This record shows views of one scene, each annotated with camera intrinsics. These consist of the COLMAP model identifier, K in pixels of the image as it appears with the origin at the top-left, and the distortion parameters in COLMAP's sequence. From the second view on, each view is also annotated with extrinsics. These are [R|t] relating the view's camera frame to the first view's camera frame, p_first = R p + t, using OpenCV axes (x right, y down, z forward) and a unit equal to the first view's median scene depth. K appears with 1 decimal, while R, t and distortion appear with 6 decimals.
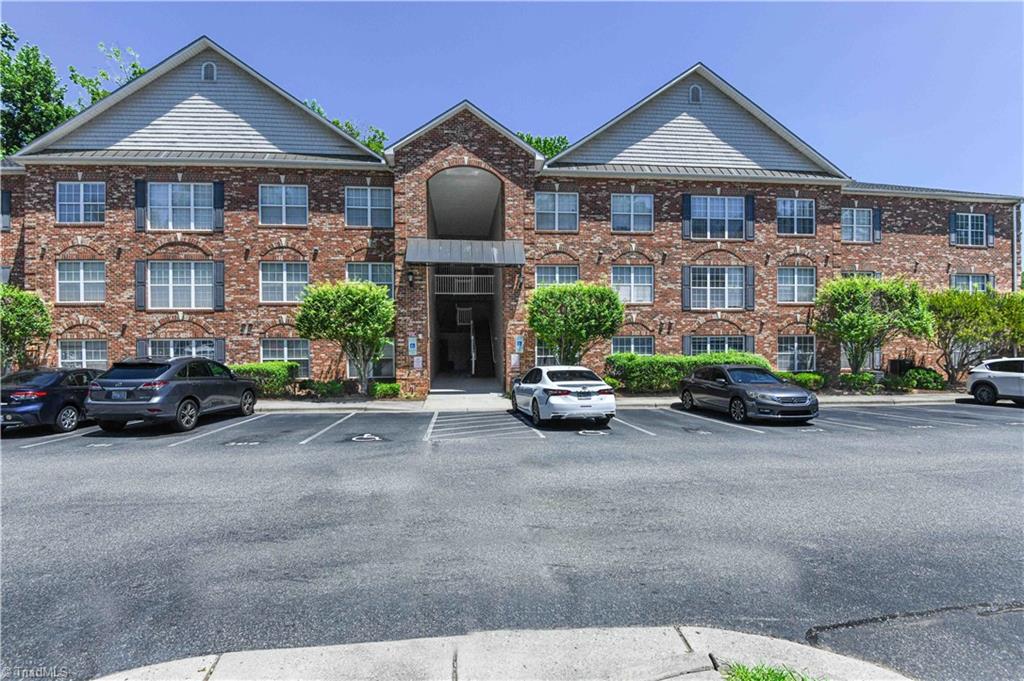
lens RADIAL K [[469.0, 0, 506.5], [0, 469.0, 343.1], [0, 0, 1]] dist [0.011029, -0.011170]
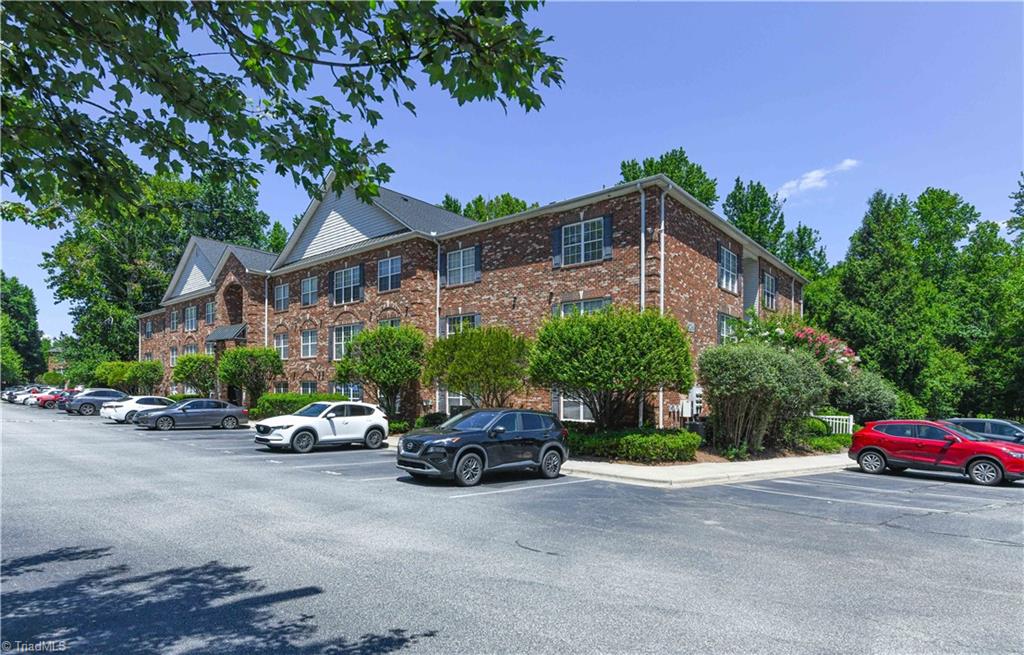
lens RADIAL K [[533.6, 0, 495.4], [0, 533.6, 392.1], [0, 0, 1]] dist [0.007508, -0.000798]
pose [[0.657684, 0.017358, -0.753094, 1.618705], [-0.011285, 0.999849, 0.013190, -0.007534], [0.753209, -0.000176, 0.657781, 0.328431]]
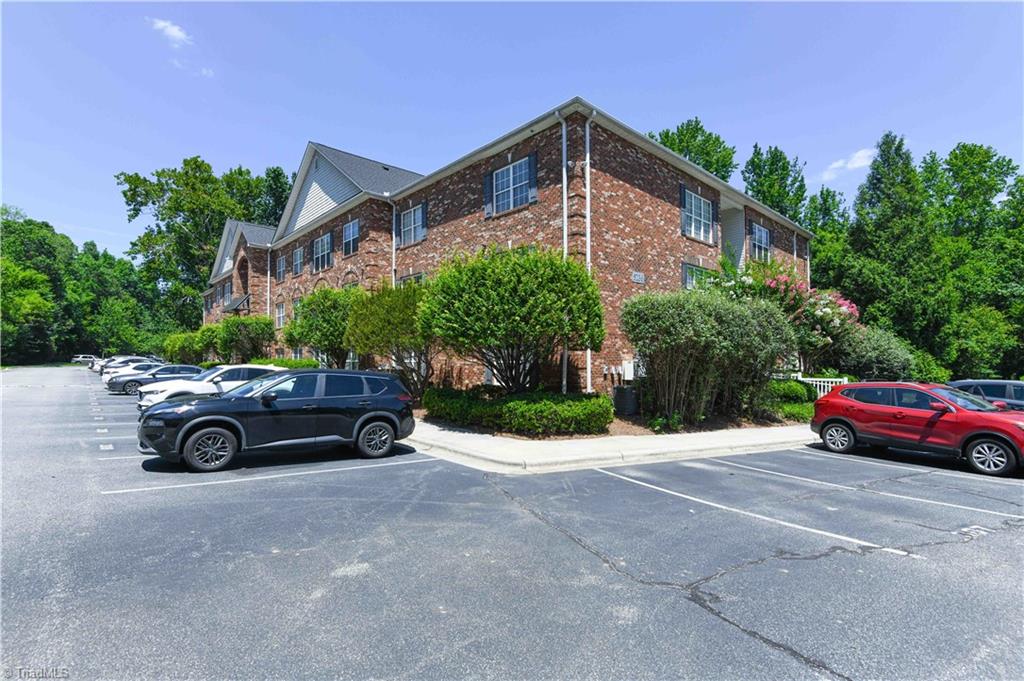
lens RADIAL K [[469.0, 0, 506.7], [0, 469.0, 350.8], [0, 0, 1]] dist [0.011029, -0.011170]
pose [[0.568785, -0.004564, -0.822474, 1.616465], [-0.001345, 0.999978, -0.006479, 0.004678], [0.822485, 0.004792, 0.568766, 0.622752]]
